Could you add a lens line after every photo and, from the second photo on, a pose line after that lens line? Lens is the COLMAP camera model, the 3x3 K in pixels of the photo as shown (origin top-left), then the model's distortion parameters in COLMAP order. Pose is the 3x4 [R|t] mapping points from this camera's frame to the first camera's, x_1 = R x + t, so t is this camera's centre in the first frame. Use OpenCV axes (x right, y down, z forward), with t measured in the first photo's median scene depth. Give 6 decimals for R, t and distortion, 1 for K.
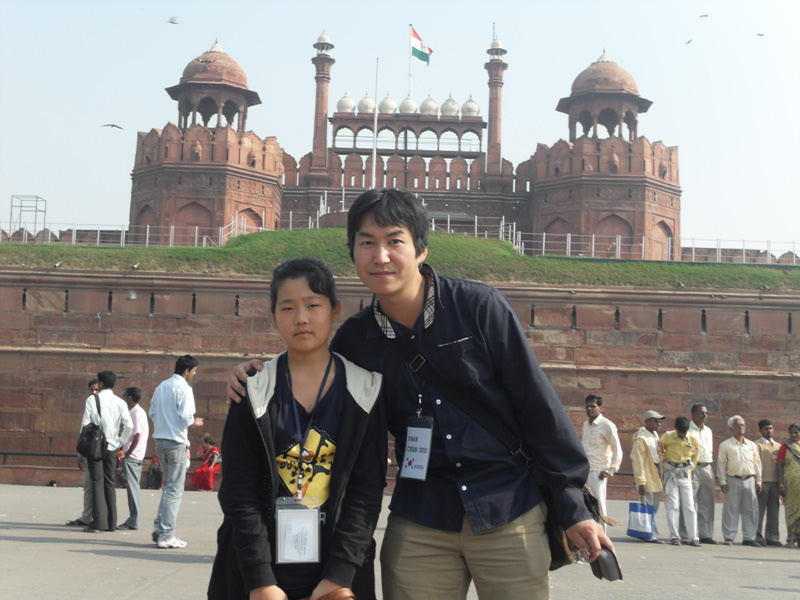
lens RADIAL K [[1184.5, 0, 389.4], [0, 1184.5, 296.1], [0, 0, 1]] dist [0.060089, -0.149931]
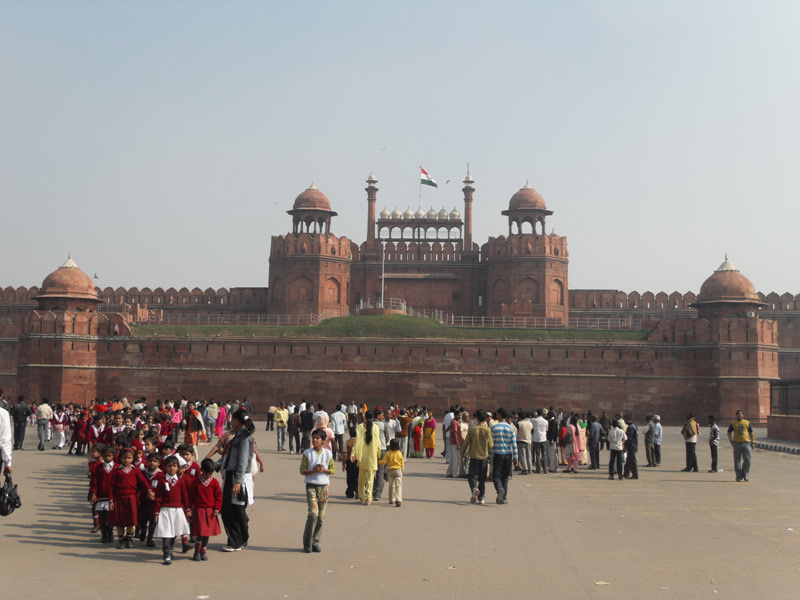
lens RADIAL K [[903.8, 0, 400.0], [0, 903.8, 300.0], [0, 0, 1]] dist [-0.000999, 0.001437]
pose [[0.998441, -0.023290, -0.050726, 0.056759], [0.024046, 0.999608, 0.014333, -0.054942], [0.050372, -0.015531, 0.998610, -0.397523]]
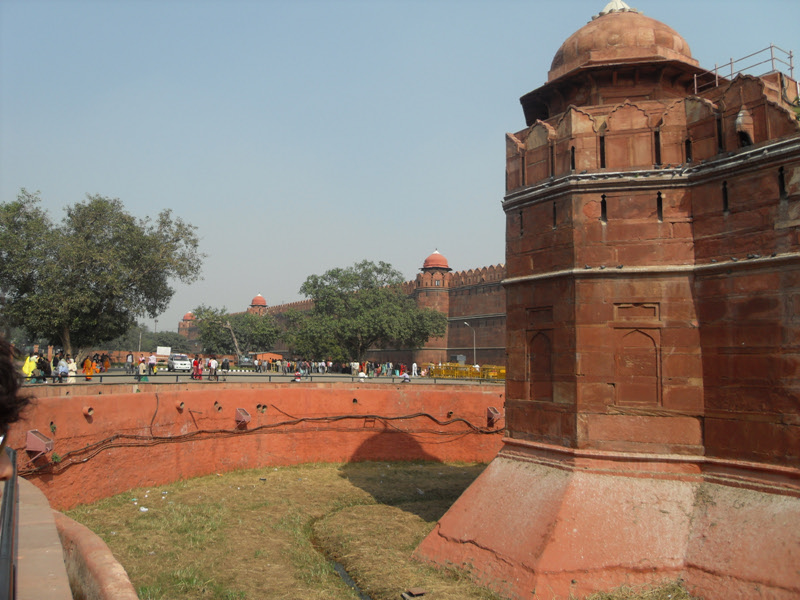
lens RADIAL K [[651.9, 0, 400.0], [0, 651.9, 300.0], [0, 0, 1]] dist [-0.066245, -0.001760]
pose [[0.516392, -0.112322, -0.848954, -0.168830], [0.119100, 0.991146, -0.058691, 0.025007], [0.848030, -0.070803, 0.525198, 0.287207]]
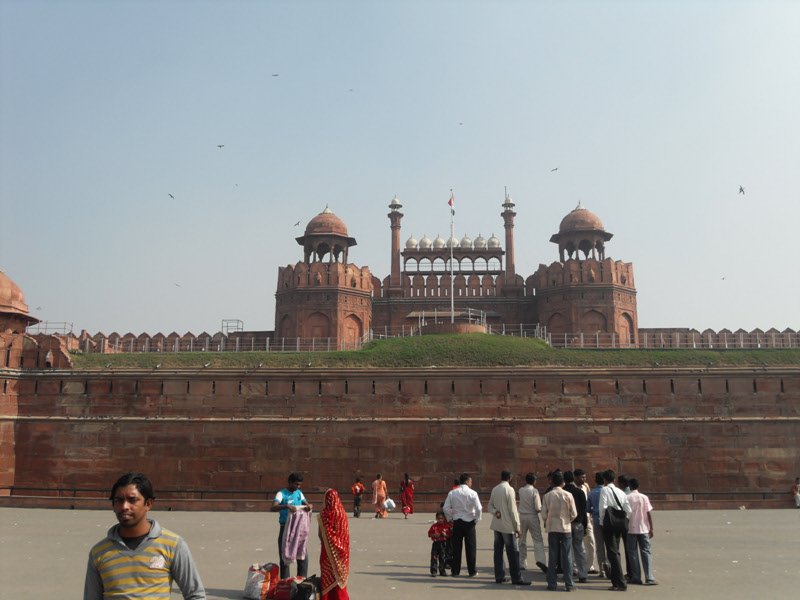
lens RADIAL K [[807.4, 0, 400.0], [0, 807.4, 300.0], [0, 0, 1]] dist [-0.044104, -0.026278]
pose [[0.998848, -0.038474, -0.028678, -0.026797], [0.036230, 0.996524, -0.075020, -0.011917], [0.031465, 0.073894, 0.996770, -0.033968]]
